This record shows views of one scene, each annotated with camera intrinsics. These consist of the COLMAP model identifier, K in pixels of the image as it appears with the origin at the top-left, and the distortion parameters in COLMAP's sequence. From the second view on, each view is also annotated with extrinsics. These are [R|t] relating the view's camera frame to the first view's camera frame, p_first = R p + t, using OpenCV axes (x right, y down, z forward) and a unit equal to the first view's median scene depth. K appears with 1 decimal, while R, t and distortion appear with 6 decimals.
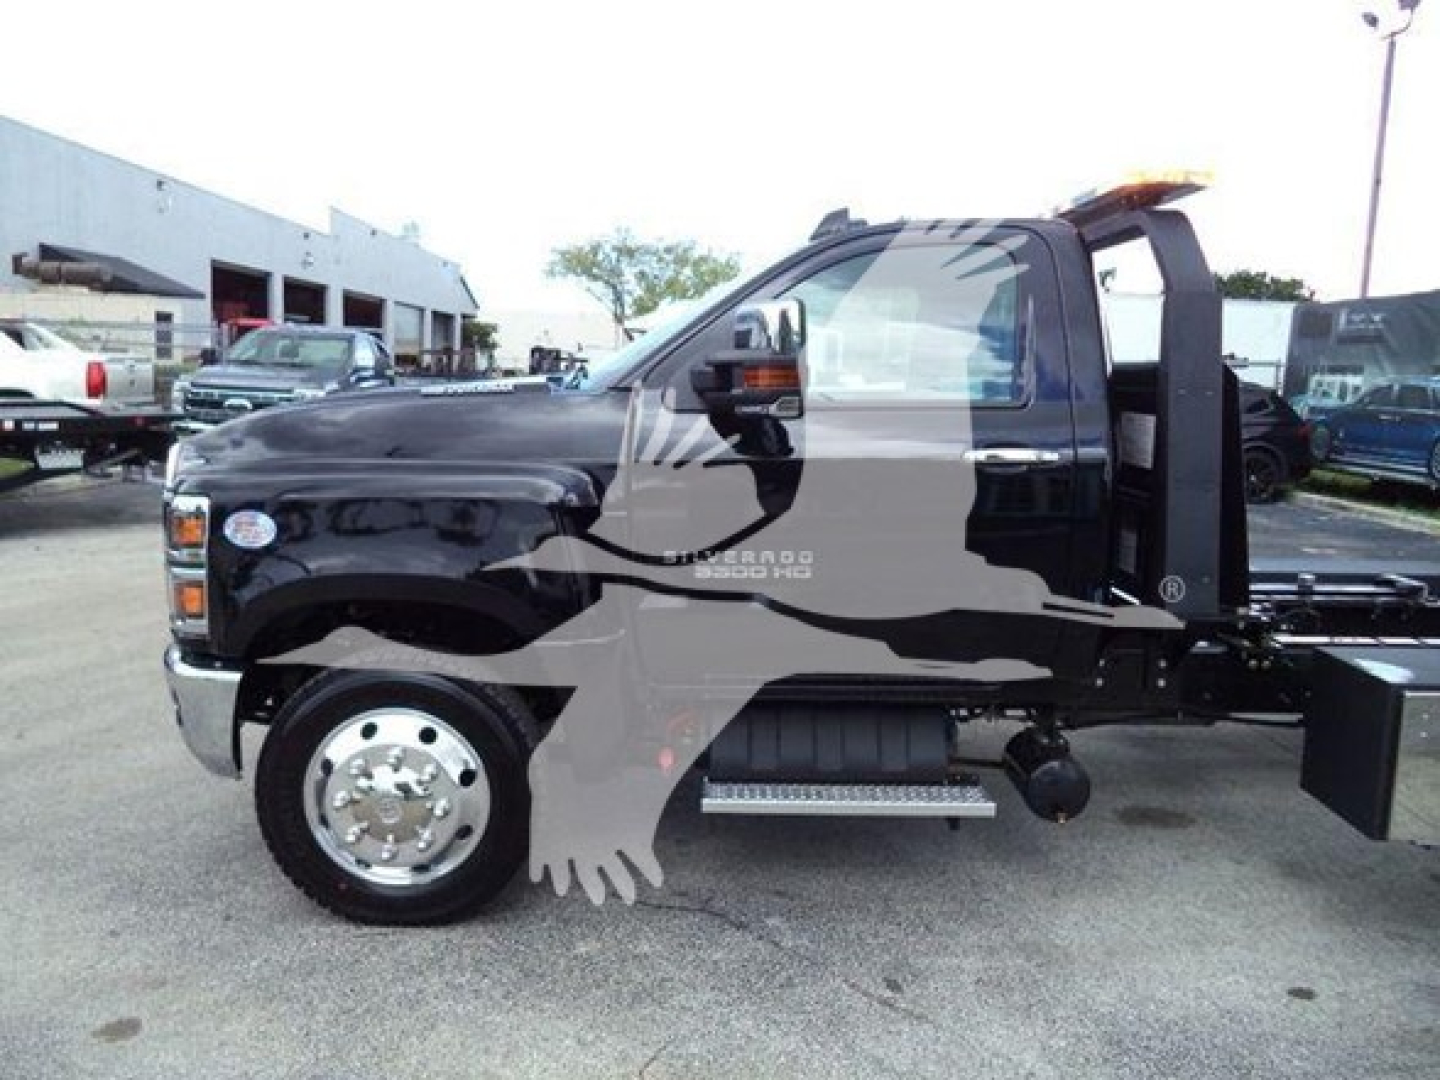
lens RADIAL K [[1177.7, 0, 720.0], [0, 1177.7, 540.0], [0, 0, 1]] dist [-0.034975, 0.016402]
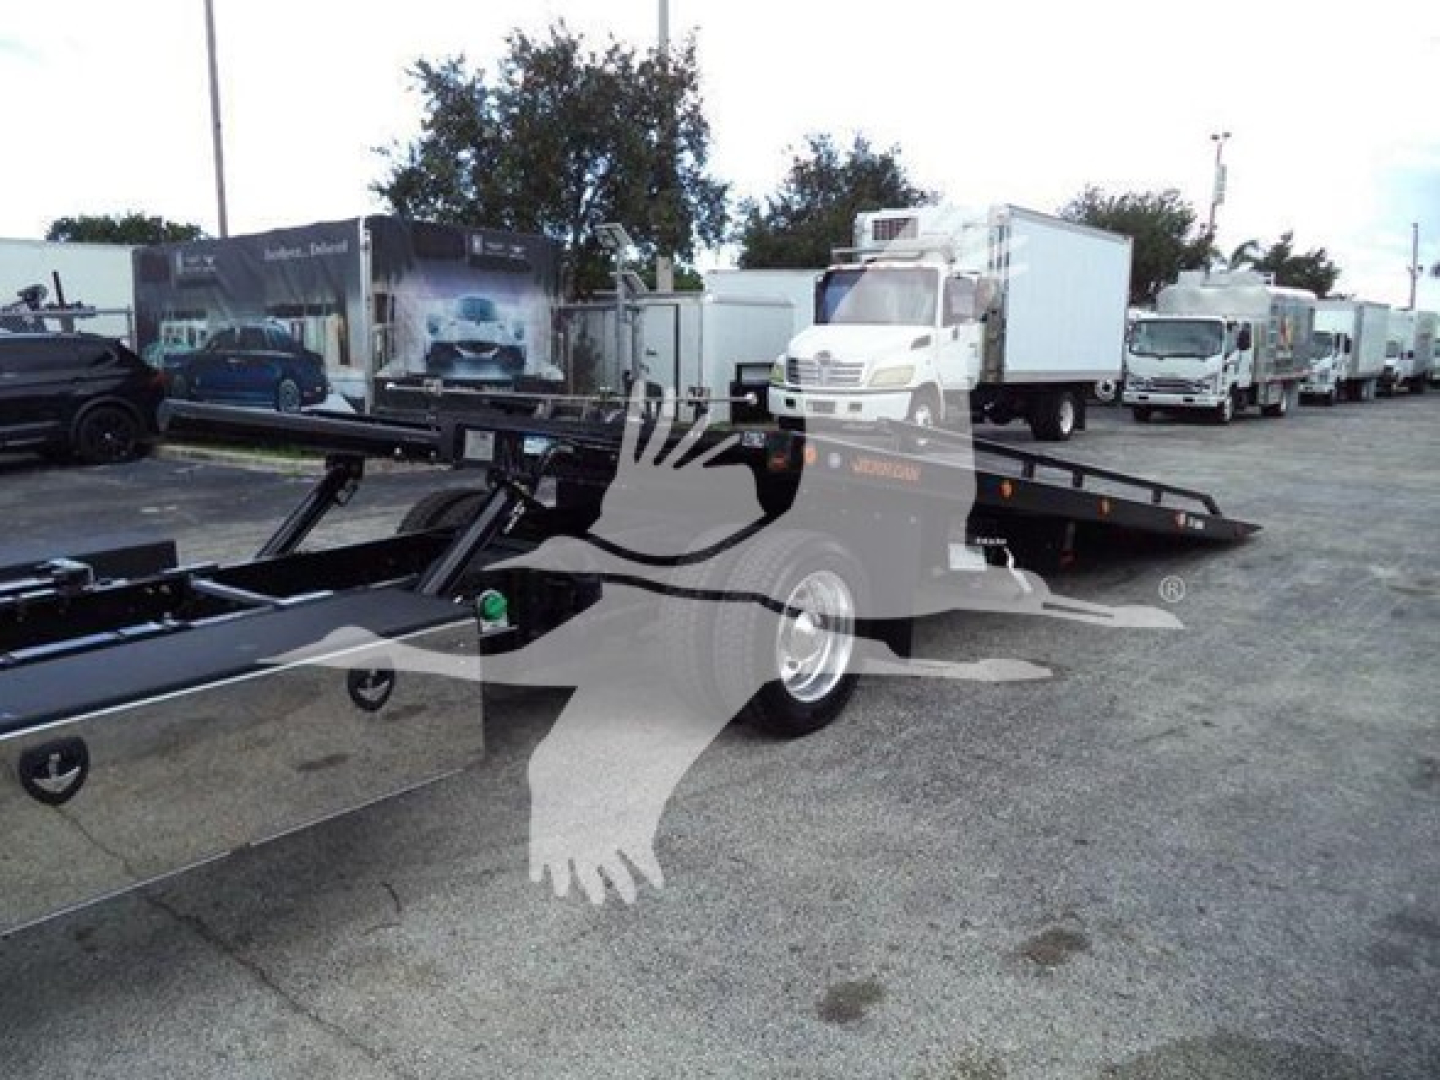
lens RADIAL K [[1177.7, 0, 720.0], [0, 1177.7, 540.0], [0, 0, 1]] dist [-0.034975, 0.016402]
pose [[0.658276, -0.168995, 0.733562, 0.082853], [0.136761, 0.985106, 0.104220, -0.001764], [-0.740249, 0.031718, 0.671584, 0.024143]]
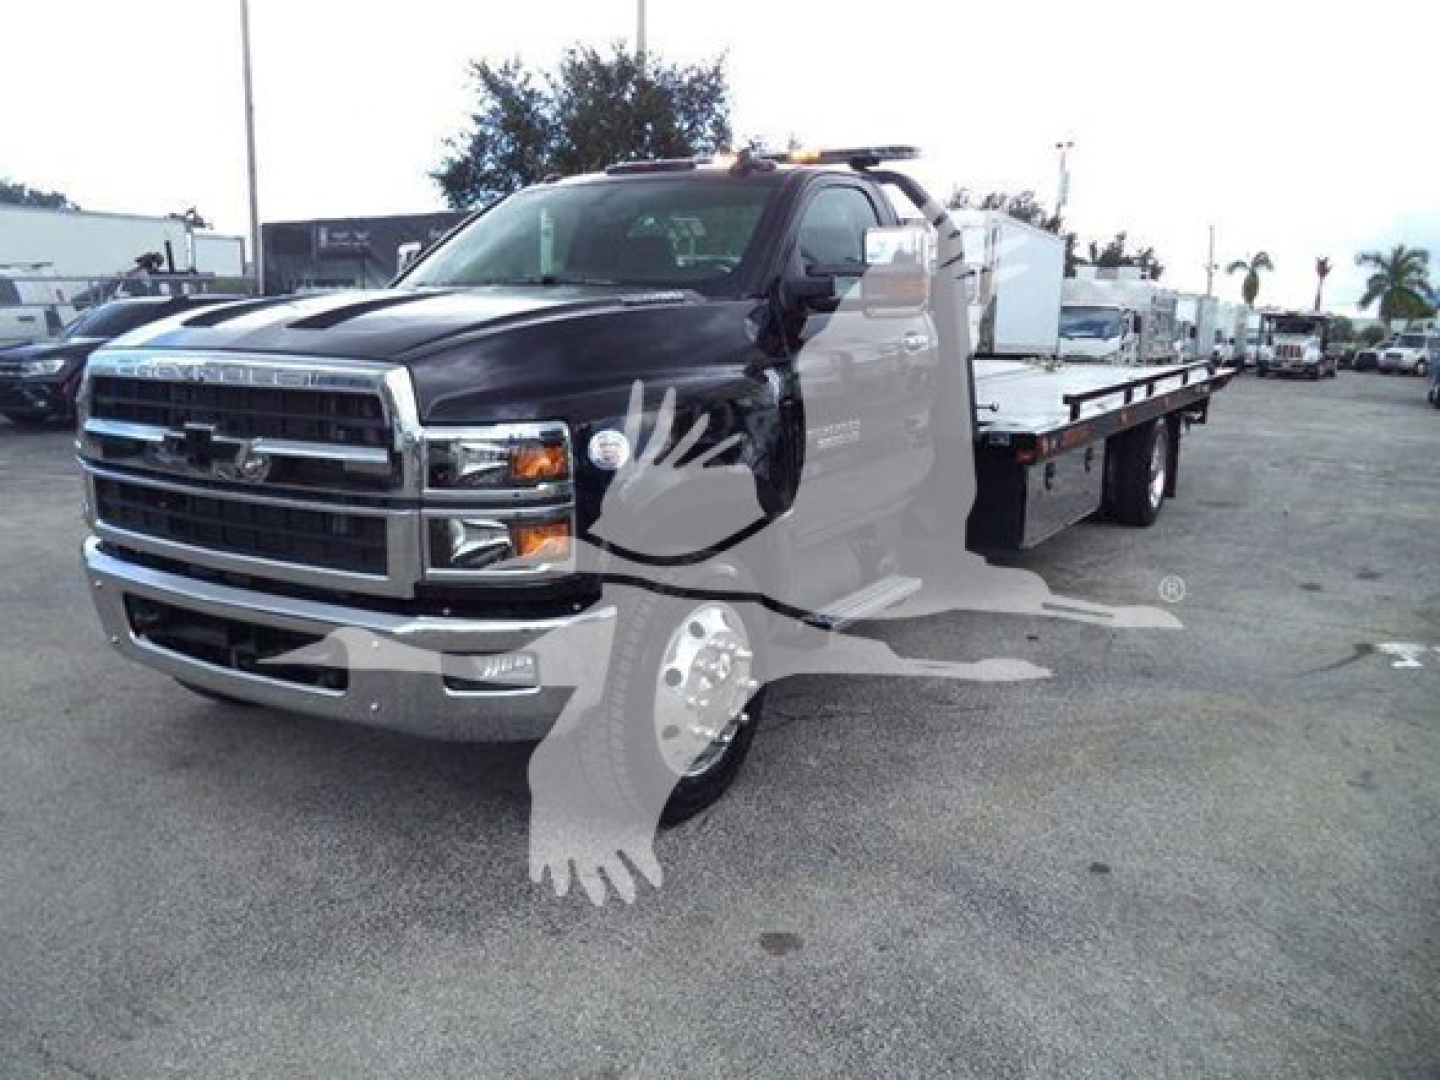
lens RADIAL K [[1147.8, 0, 726.6], [0, 1147.8, 522.4], [0, 0, 1]] dist [0.000552, -0.054096]
pose [[0.543415, -0.175758, 0.820859, -0.217483], [0.126407, 0.983819, 0.126968, -0.011102], [-0.829892, 0.034766, 0.556839, 0.080736]]
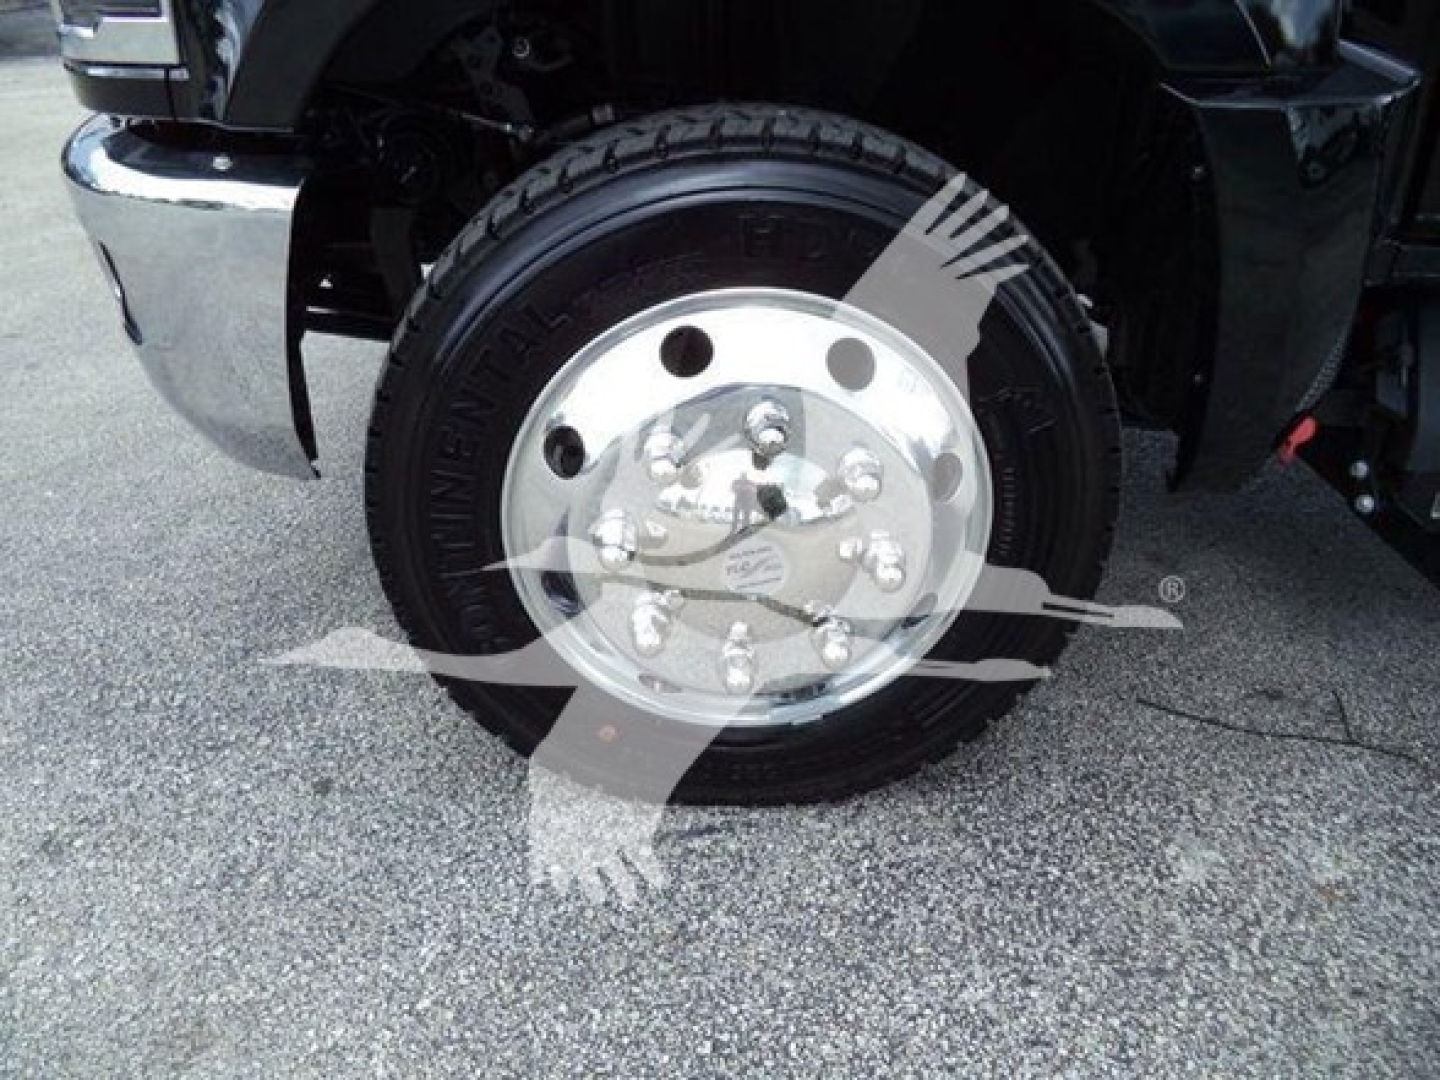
lens RADIAL K [[1143.6, 0, 738.6], [0, 1143.6, 543.0], [0, 0, 1]] dist [-0.019635, 0.006197]
pose [[0.998773, -0.003315, 0.049403, -0.059085], [-0.013652, 0.940646, 0.339115, 0.019444], [-0.047595, -0.339373, 0.939447, 0.128546]]
